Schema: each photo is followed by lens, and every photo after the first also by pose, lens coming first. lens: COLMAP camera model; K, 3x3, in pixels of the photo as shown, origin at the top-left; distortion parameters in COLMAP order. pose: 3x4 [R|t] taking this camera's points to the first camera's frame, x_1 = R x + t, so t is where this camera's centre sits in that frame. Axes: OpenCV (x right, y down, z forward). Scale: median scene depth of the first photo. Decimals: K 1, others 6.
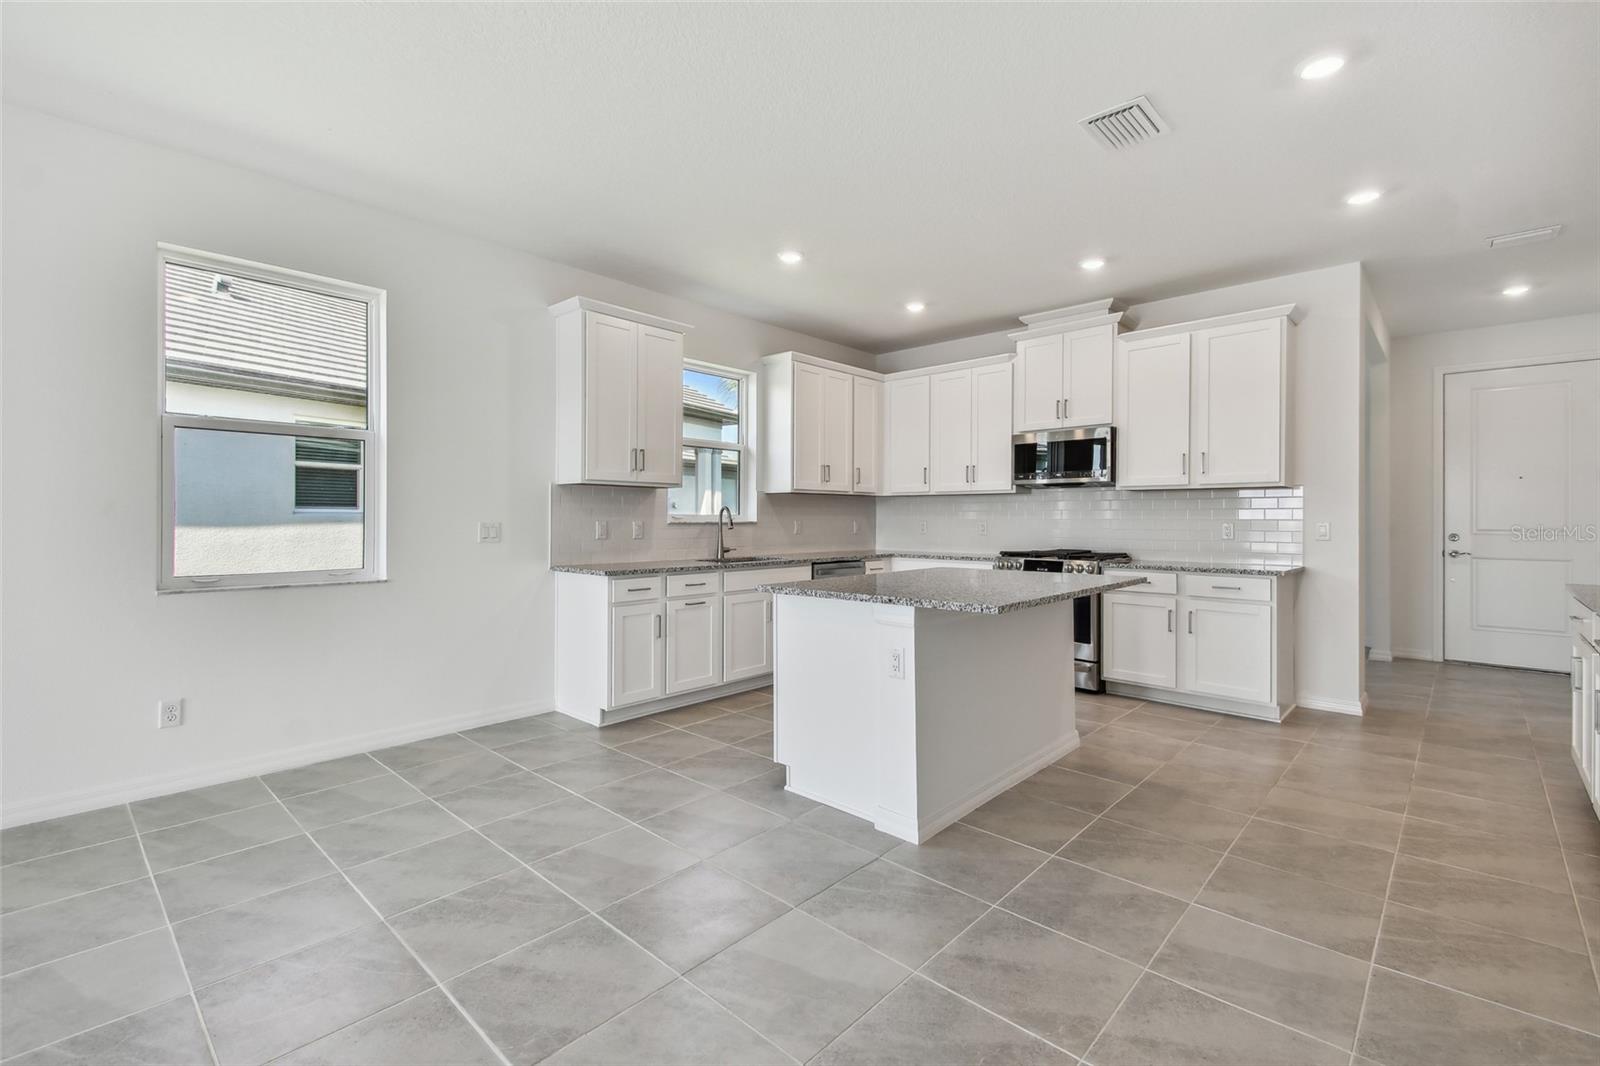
lens RADIAL K [[710.4, 0, 794.4], [0, 710.4, 508.4], [0, 0, 1]] dist [0.029196, -0.003147]
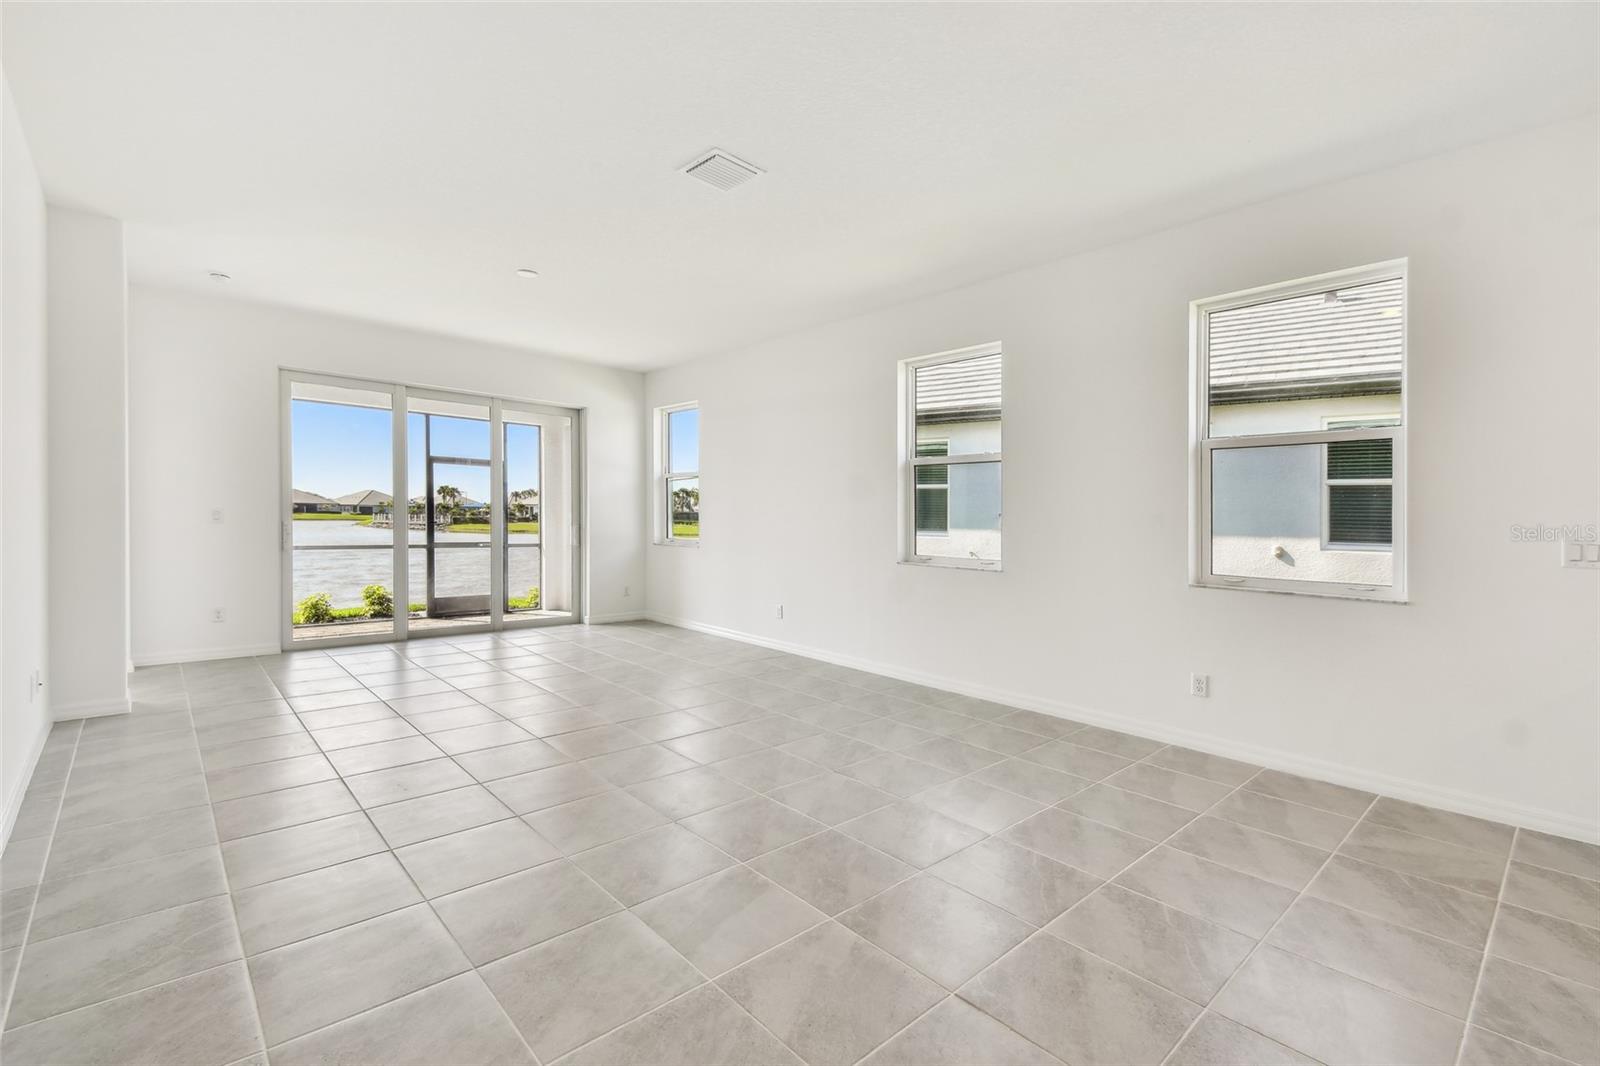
lens RADIAL K [[710.4, 0, 783.5], [0, 710.4, 531.1], [0, 0, 1]] dist [0.029196, -0.003147]
pose [[-0.088900, 0.015366, -0.995922, 0.341262], [-0.004136, 0.999867, 0.015796, 0.006302], [0.996032, 0.005524, -0.088825, 0.349044]]
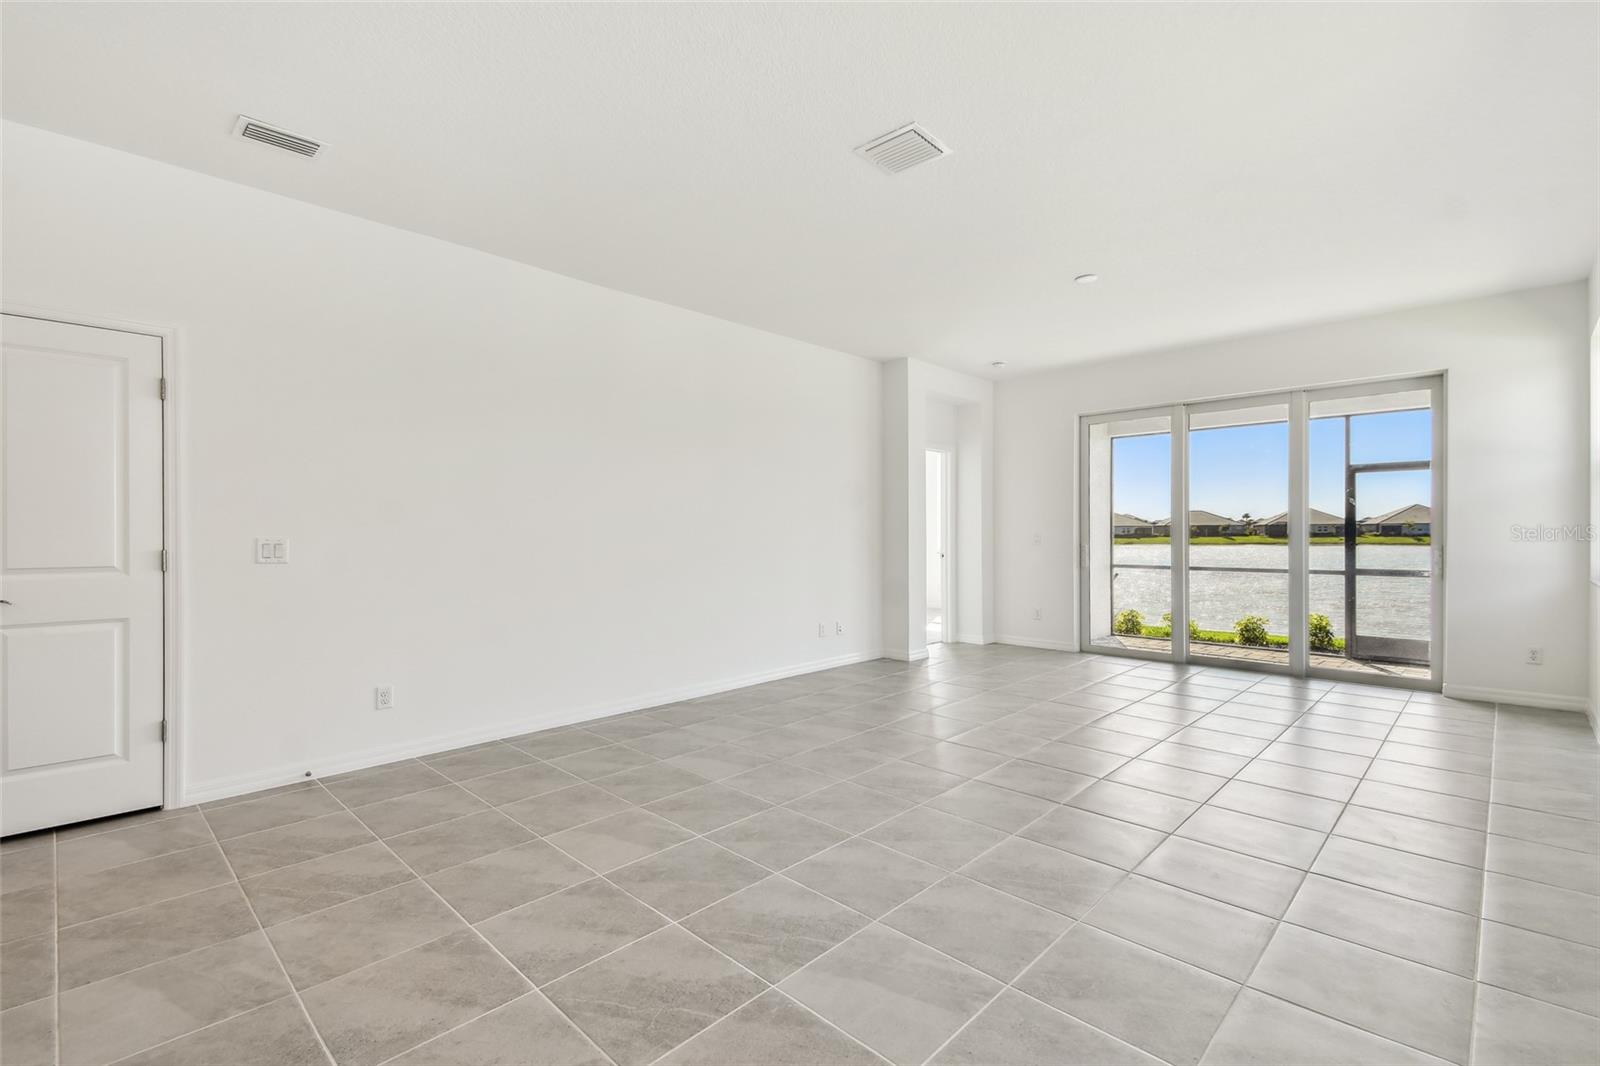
lens RADIAL K [[710.4, 0, 789.5], [0, 710.4, 541.2], [0, 0, 1]] dist [0.029196, -0.003147]
pose [[-0.999791, -0.001519, 0.020398, -0.287563], [-0.001548, 0.999998, -0.001405, 0.014524], [-0.020396, -0.001436, -0.999791, 0.887940]]
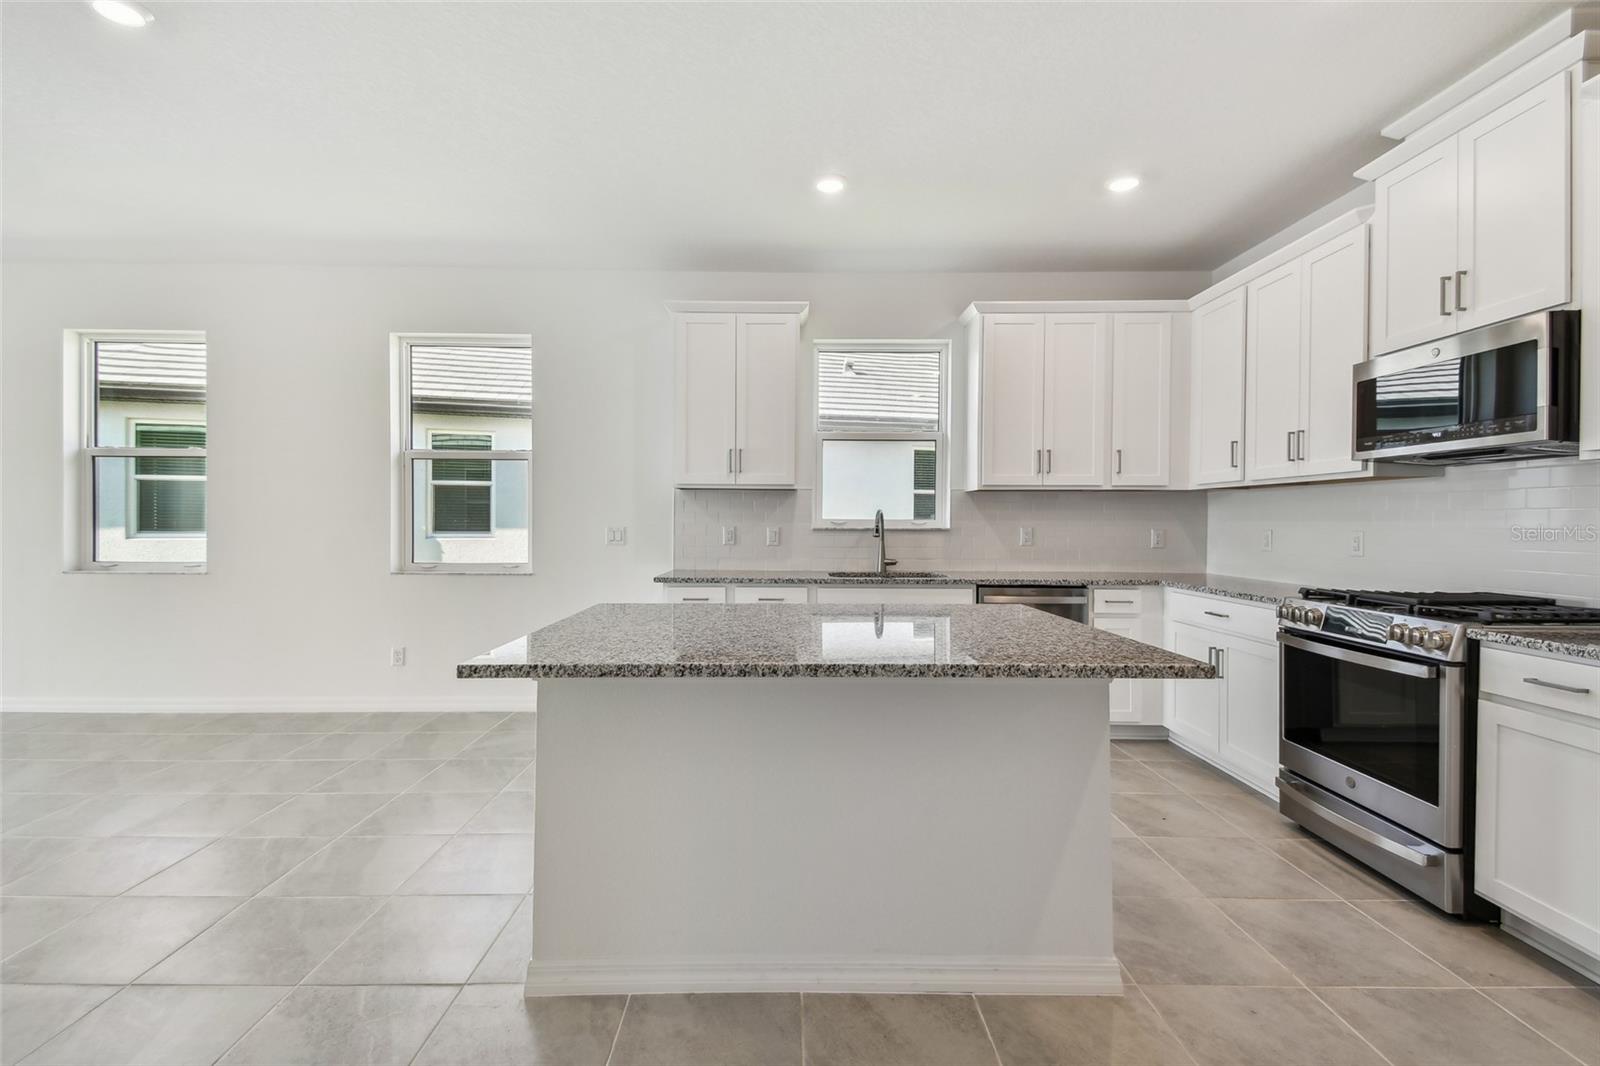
lens RADIAL K [[710.4, 0, 809.9], [0, 710.4, 525.4], [0, 0, 1]] dist [0.029196, -0.003147]
pose [[0.686476, 0.007877, -0.727110, 0.564291], [0.006627, 0.999832, 0.017088, 0.001765], [0.727122, -0.016549, 0.686309, 0.474826]]
